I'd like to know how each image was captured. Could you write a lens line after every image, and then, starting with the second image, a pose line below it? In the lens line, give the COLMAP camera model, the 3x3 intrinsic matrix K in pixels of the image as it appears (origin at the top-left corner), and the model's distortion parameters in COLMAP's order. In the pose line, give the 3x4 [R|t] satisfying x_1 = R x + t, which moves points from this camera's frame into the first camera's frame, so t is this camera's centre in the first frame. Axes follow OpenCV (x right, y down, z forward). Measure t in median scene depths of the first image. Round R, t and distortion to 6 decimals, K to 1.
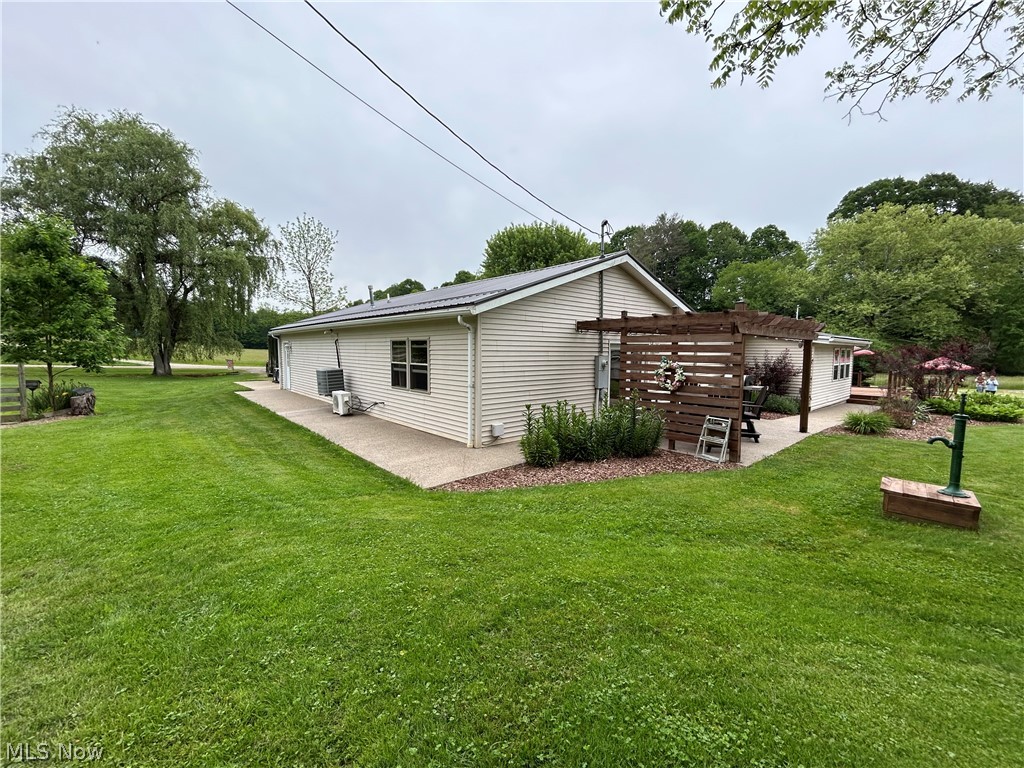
lens RADIAL K [[416.5, 0, 510.6], [0, 416.5, 381.9], [0, 0, 1]] dist [-0.002469, 0.000269]
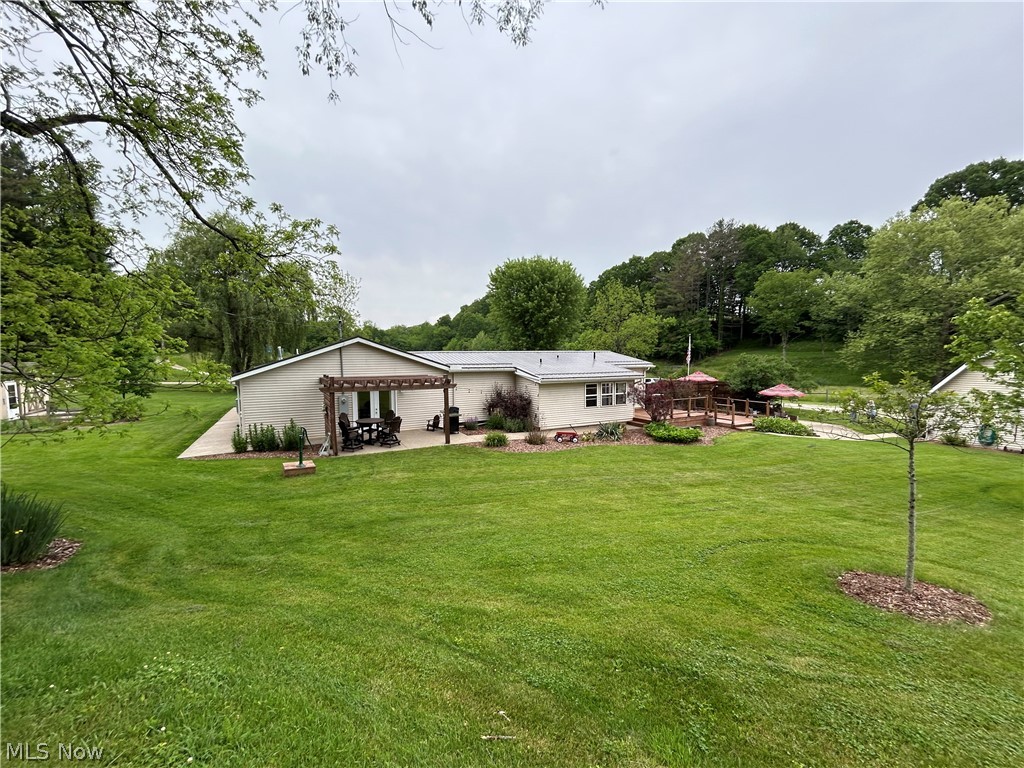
lens RADIAL K [[416.5, 0, 514.5], [0, 416.5, 382.6], [0, 0, 1]] dist [-0.002469, 0.000269]
pose [[0.971885, 0.003984, -0.235423, 0.206475], [-0.006681, 0.999921, -0.010658, -0.016353], [0.235362, 0.011931, 0.971834, -0.082376]]
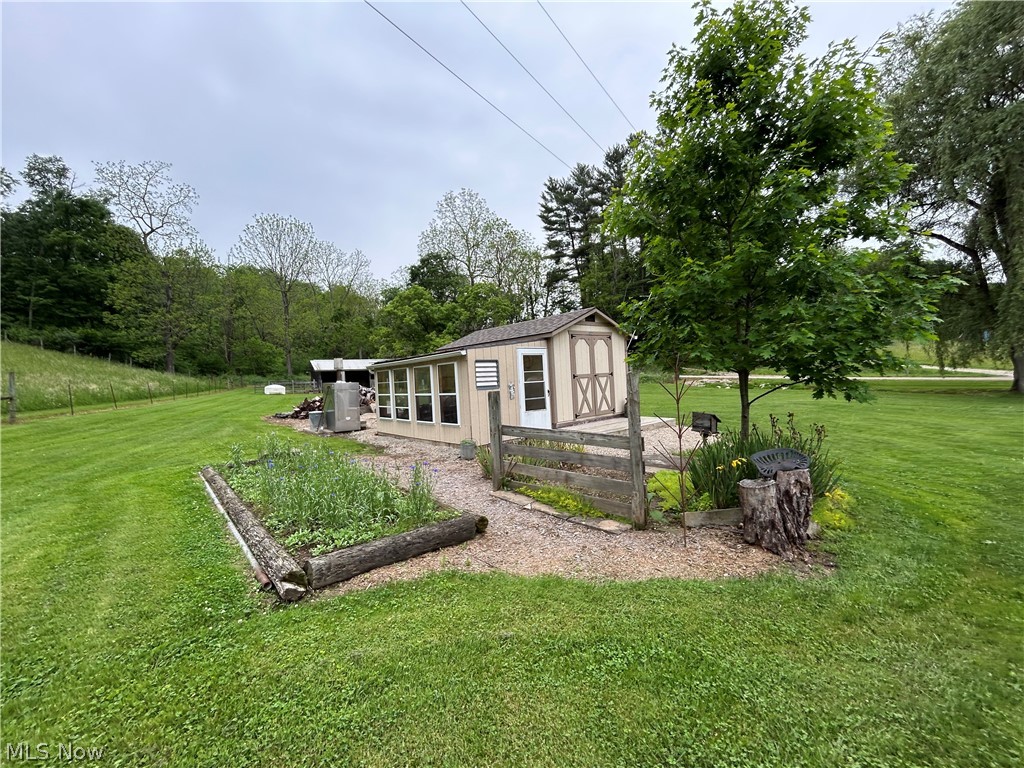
lens RADIAL K [[416.5, 0, 510.4], [0, 416.5, 384.2], [0, 0, 1]] dist [-0.002469, 0.000269]
pose [[-0.009565, 0.008853, -0.999915, -0.134426], [-0.031390, 0.999465, 0.009149, -0.005635], [0.999461, 0.031475, -0.009282, 0.149101]]
